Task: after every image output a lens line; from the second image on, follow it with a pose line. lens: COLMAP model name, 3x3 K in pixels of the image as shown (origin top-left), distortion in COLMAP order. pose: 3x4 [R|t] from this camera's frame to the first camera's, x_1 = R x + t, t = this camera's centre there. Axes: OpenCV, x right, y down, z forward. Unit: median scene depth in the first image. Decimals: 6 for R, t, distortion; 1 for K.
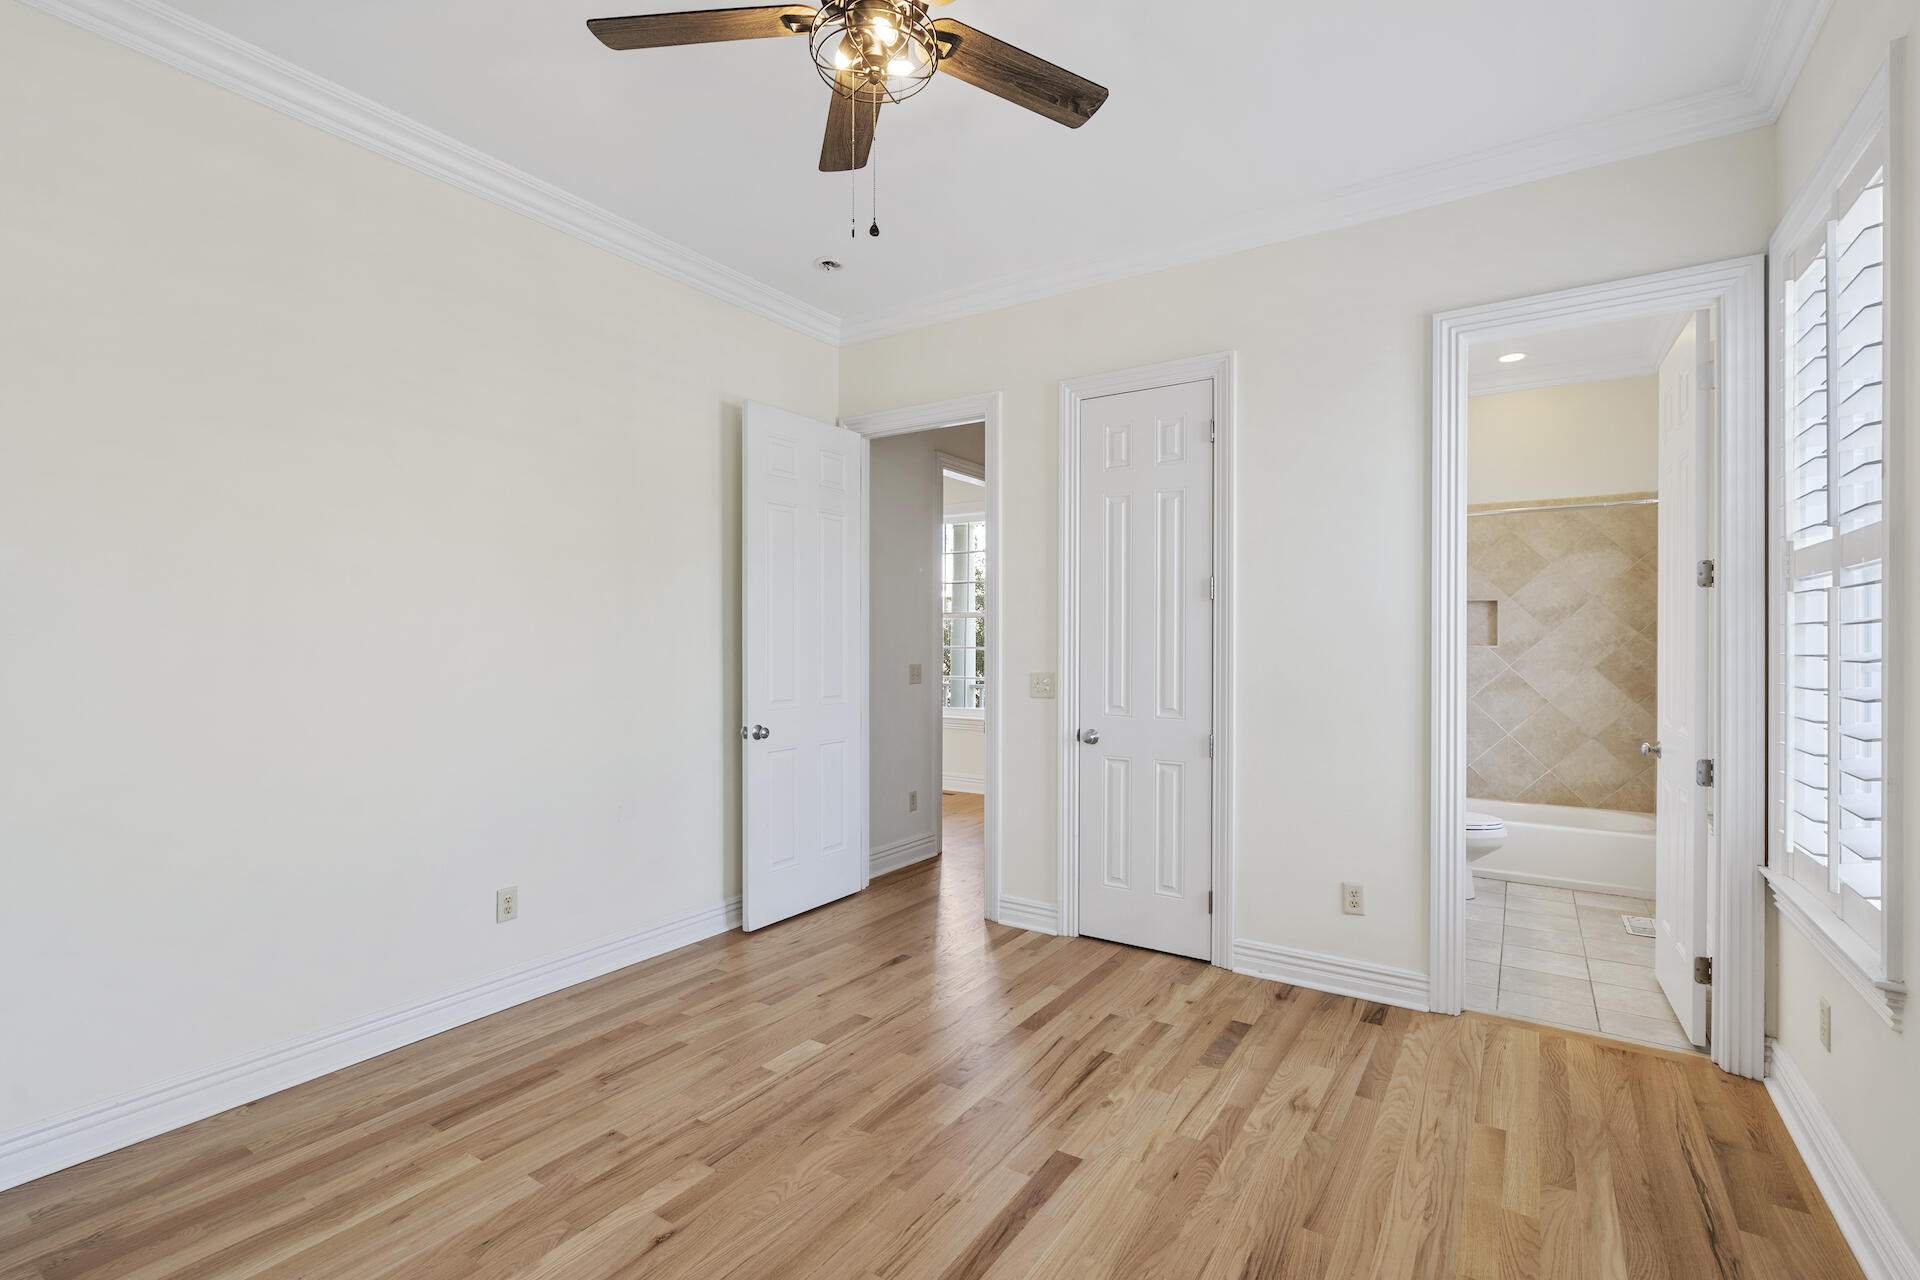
lens RADIAL K [[866.8, 0, 955.2], [0, 866.8, 644.7], [0, 0, 1]] dist [-0.007279, 0.000498]
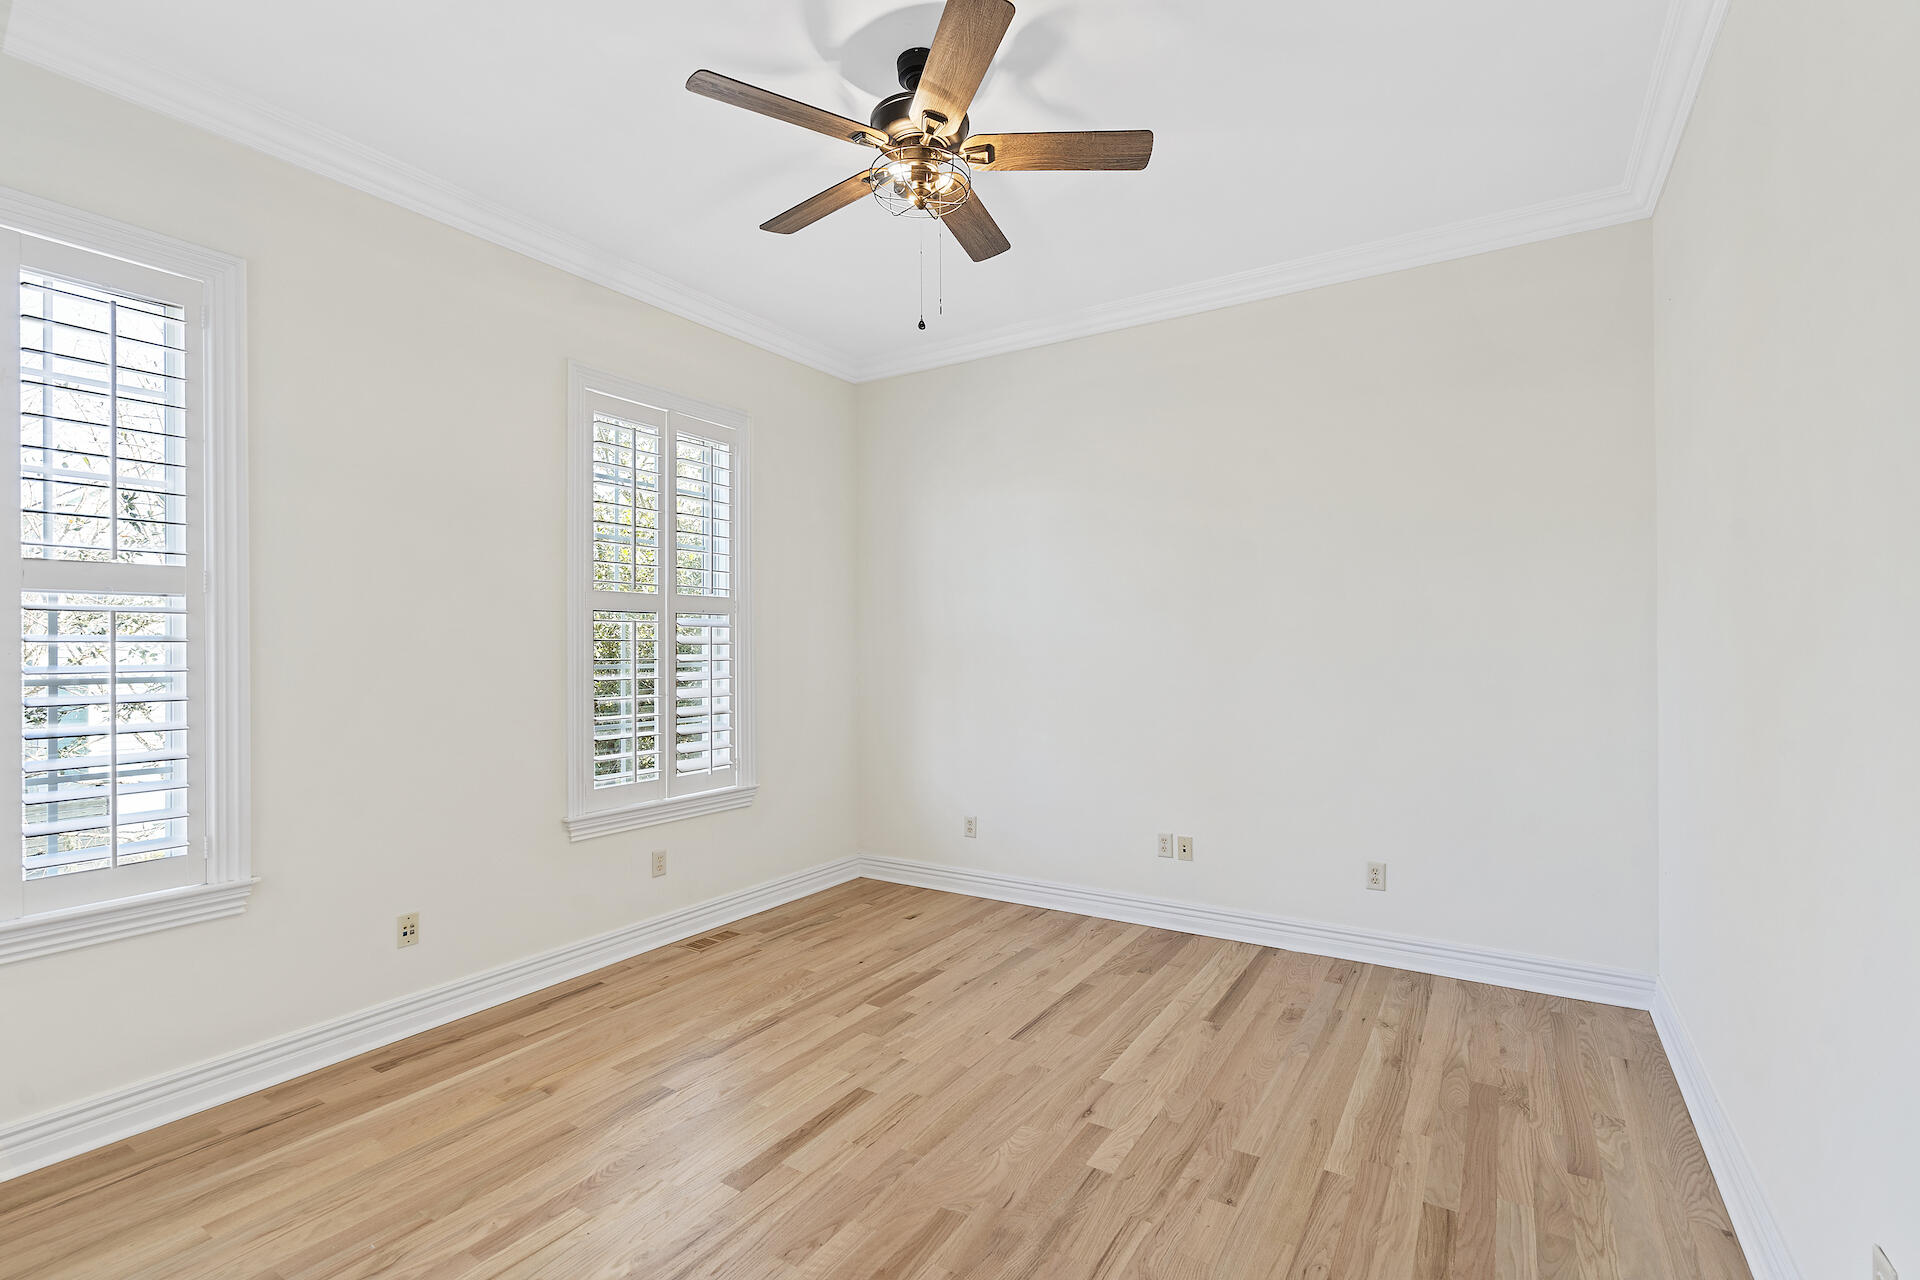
lens RADIAL K [[866.8, 0, 955.2], [0, 866.8, 644.7], [0, 0, 1]] dist [-0.007279, 0.000498]
pose [[-0.999893, 0.002902, -0.014311, -0.109366], [0.002841, 0.999987, 0.004271, -0.018096], [0.014323, 0.004230, -0.999888, 2.033586]]
